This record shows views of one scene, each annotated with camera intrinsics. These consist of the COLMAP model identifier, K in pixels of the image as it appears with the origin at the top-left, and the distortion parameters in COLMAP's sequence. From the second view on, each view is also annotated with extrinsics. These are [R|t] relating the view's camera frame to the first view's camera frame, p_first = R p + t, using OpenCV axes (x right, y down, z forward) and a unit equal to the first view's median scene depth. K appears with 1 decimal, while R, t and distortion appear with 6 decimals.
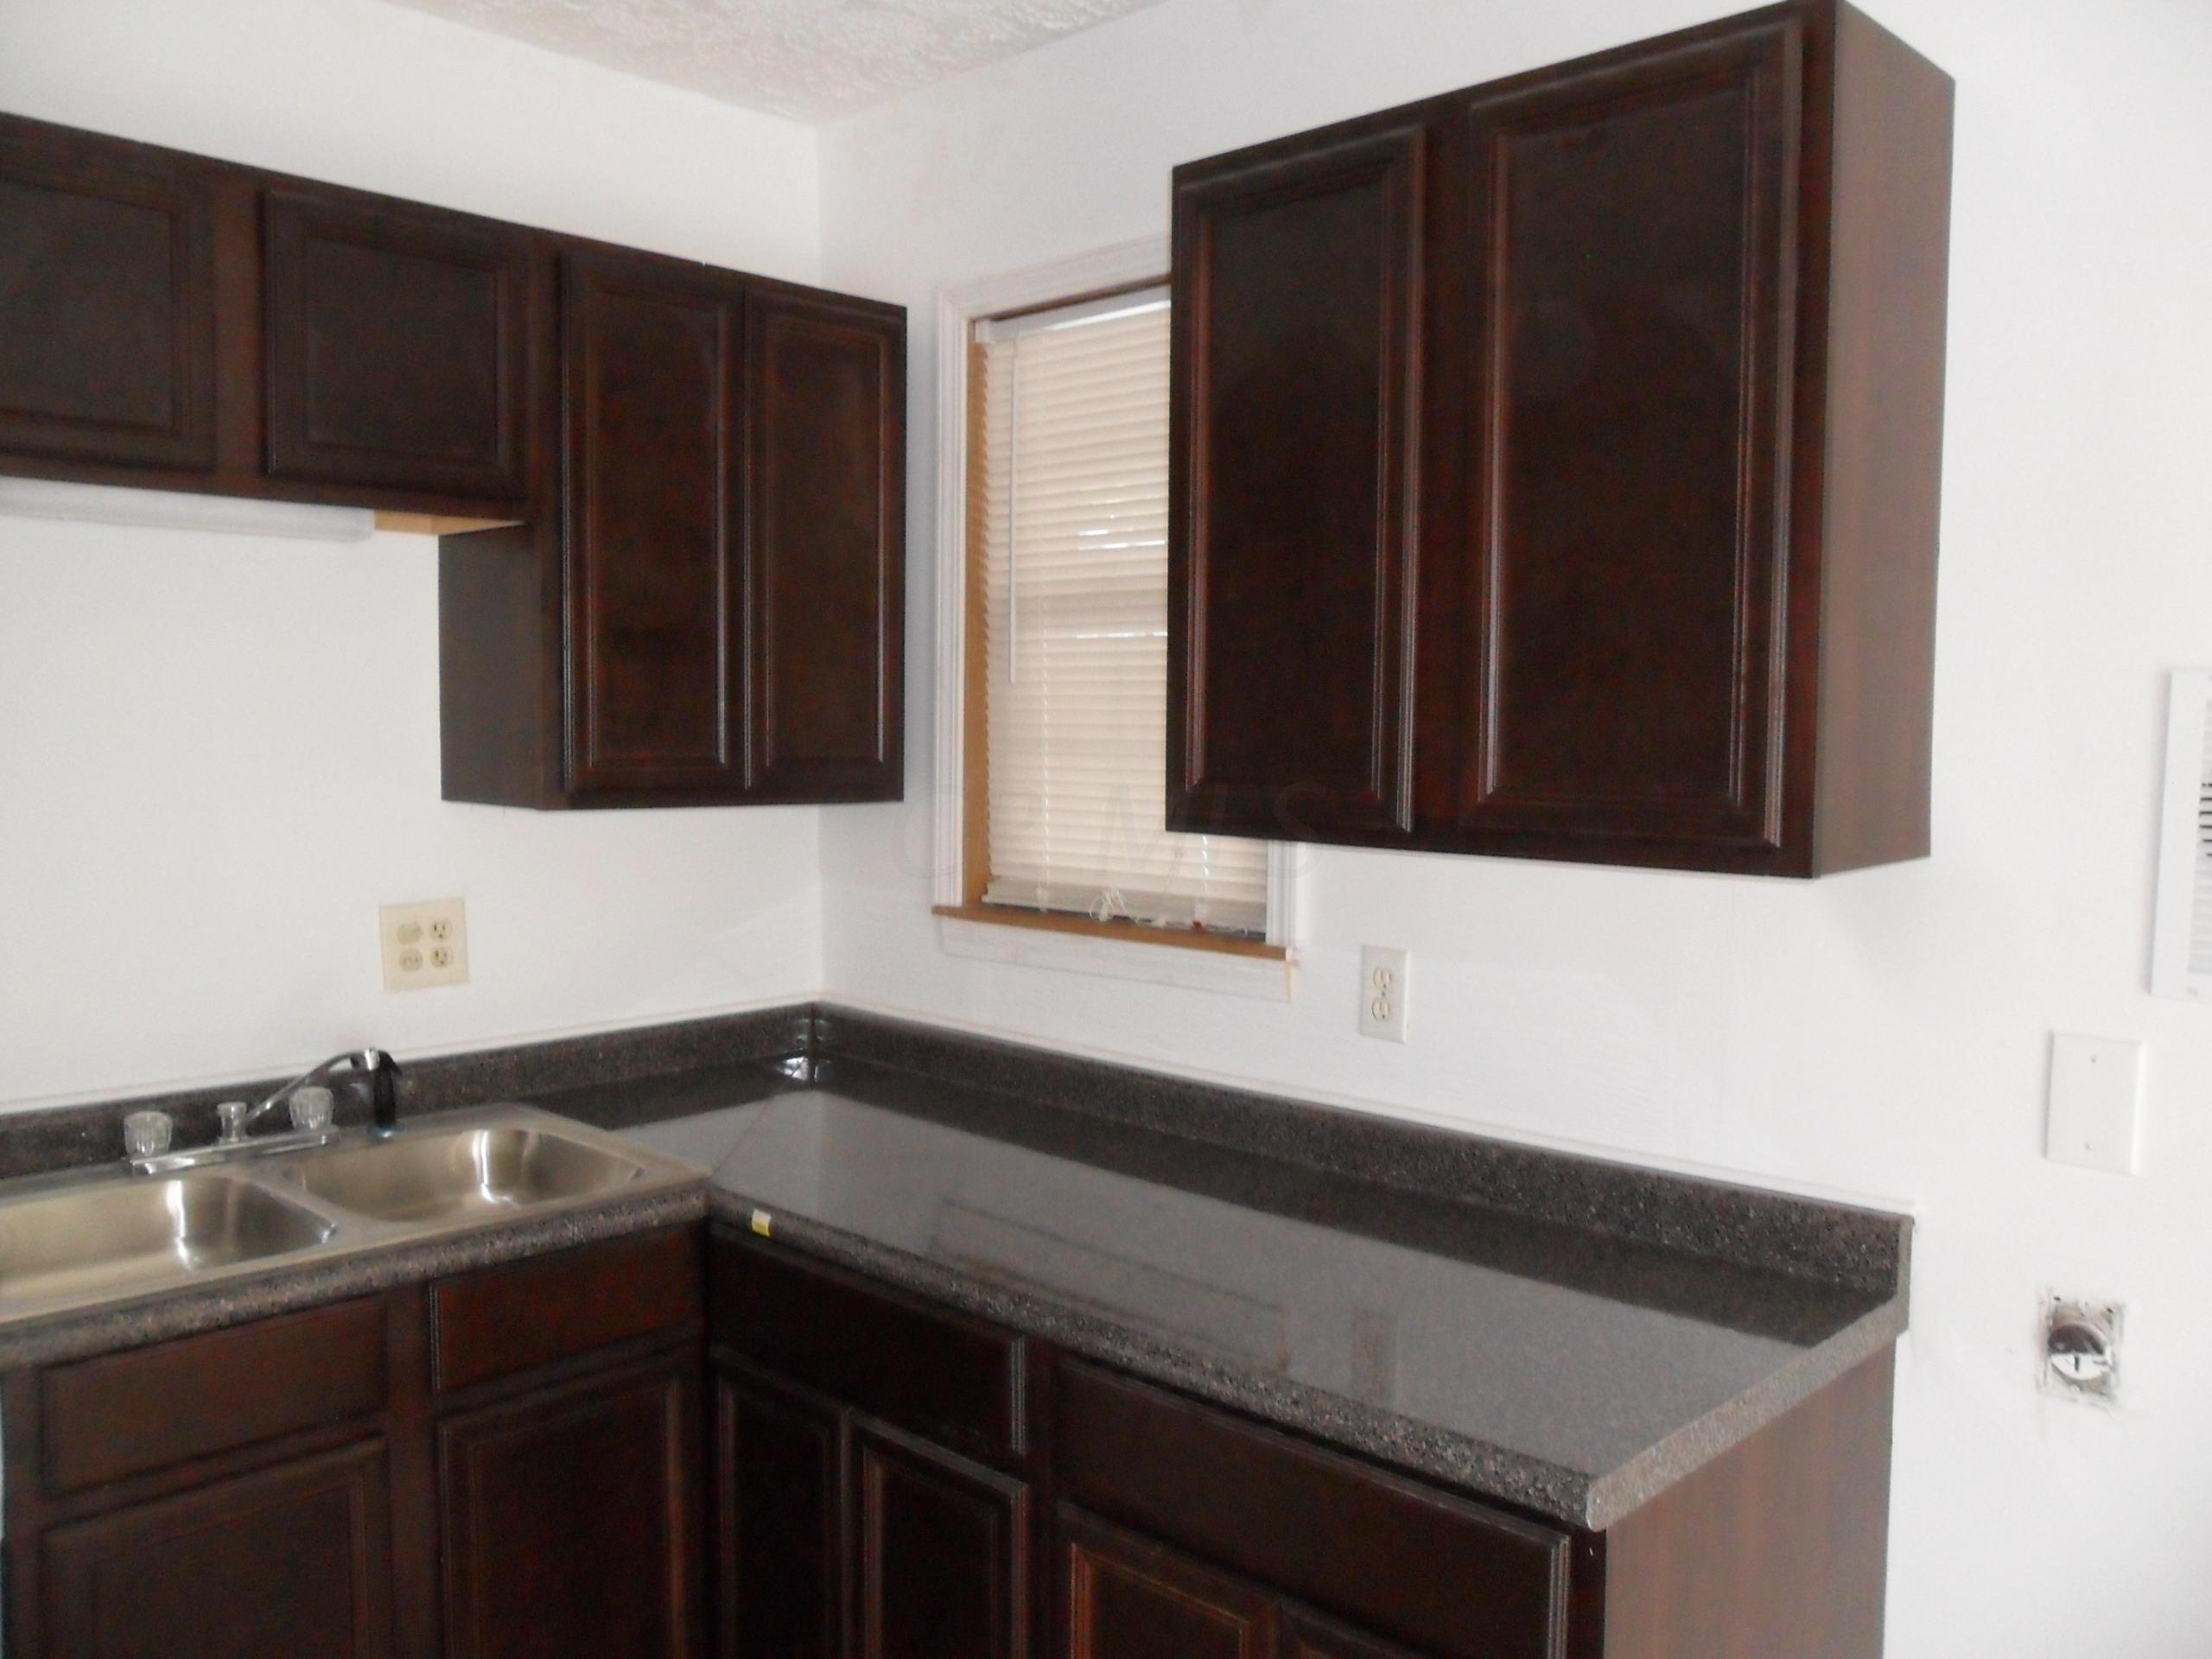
lens RADIAL K [[1813.4, 0, 1102.9], [0, 1813.4, 834.3], [0, 0, 1]] dist [-0.011343, -0.001209]
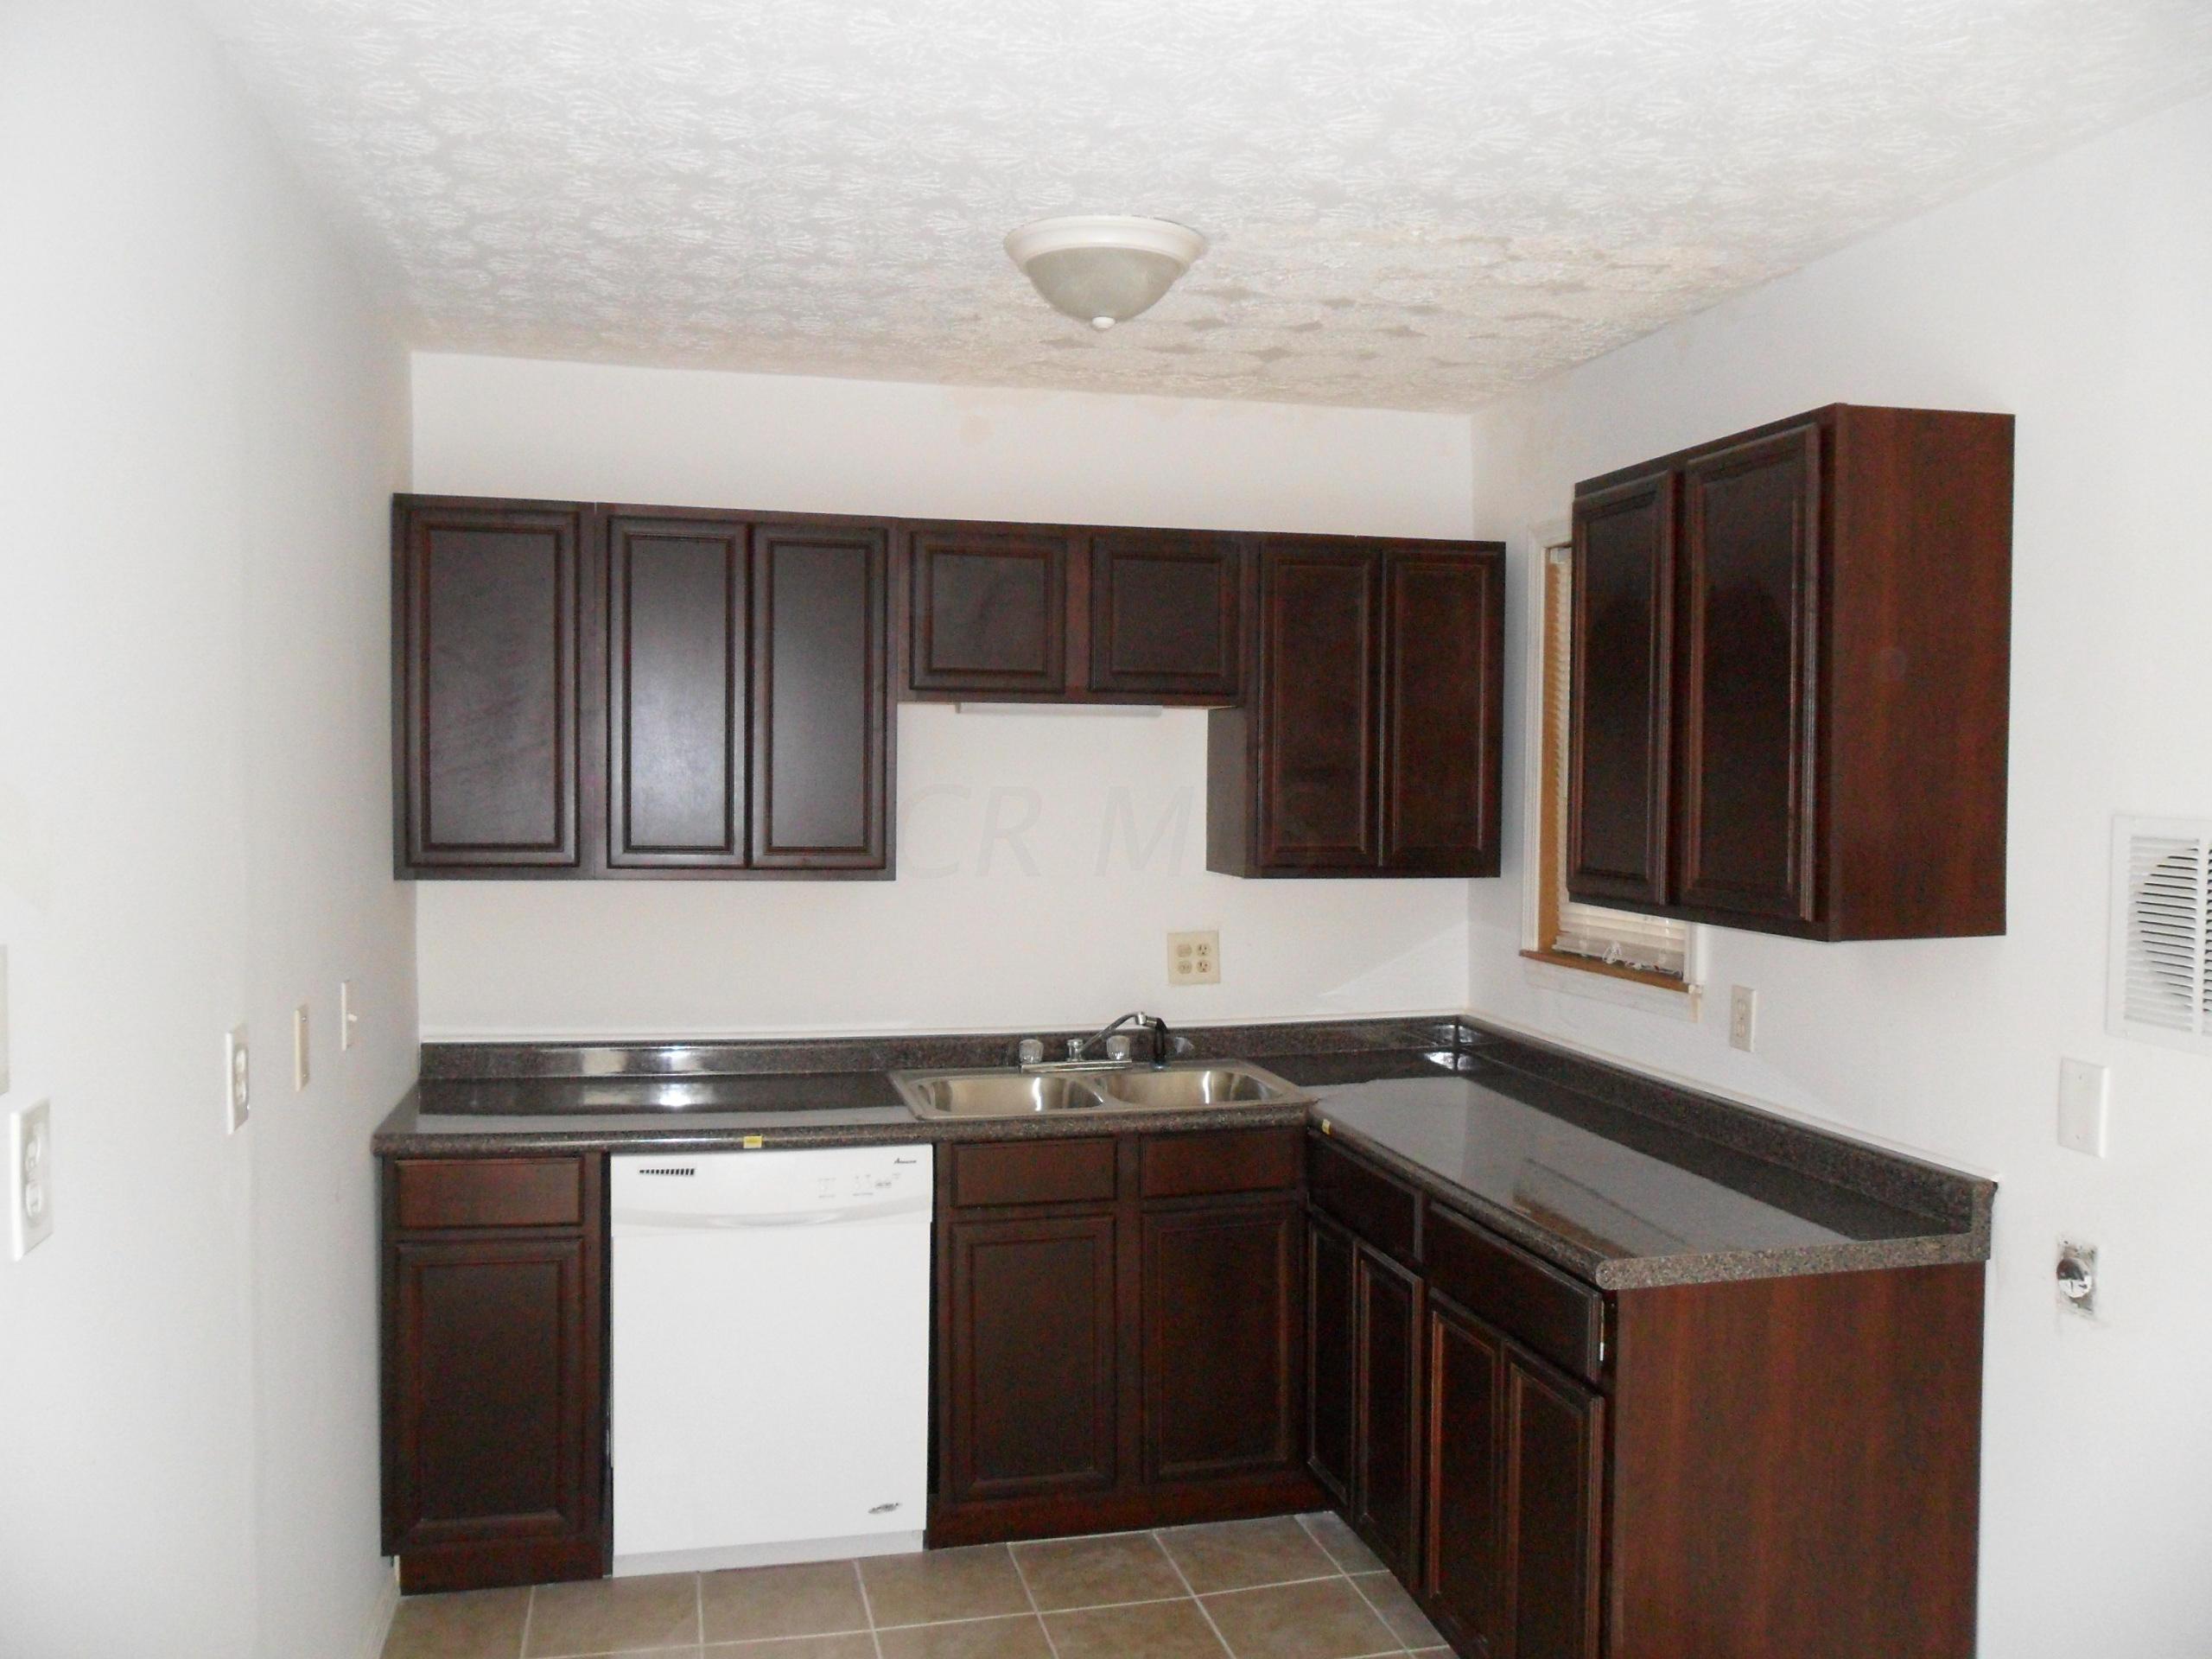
lens RADIAL K [[1780.1, 0, 1106.0], [0, 1780.1, 829.5], [0, 0, 1]] dist [-0.007592, 0.155976]
pose [[0.852668, 0.009322, -0.522370, 0.447494], [-0.028408, 0.999189, -0.028540, -0.008304], [0.521680, 0.039174, 0.852241, -0.472892]]
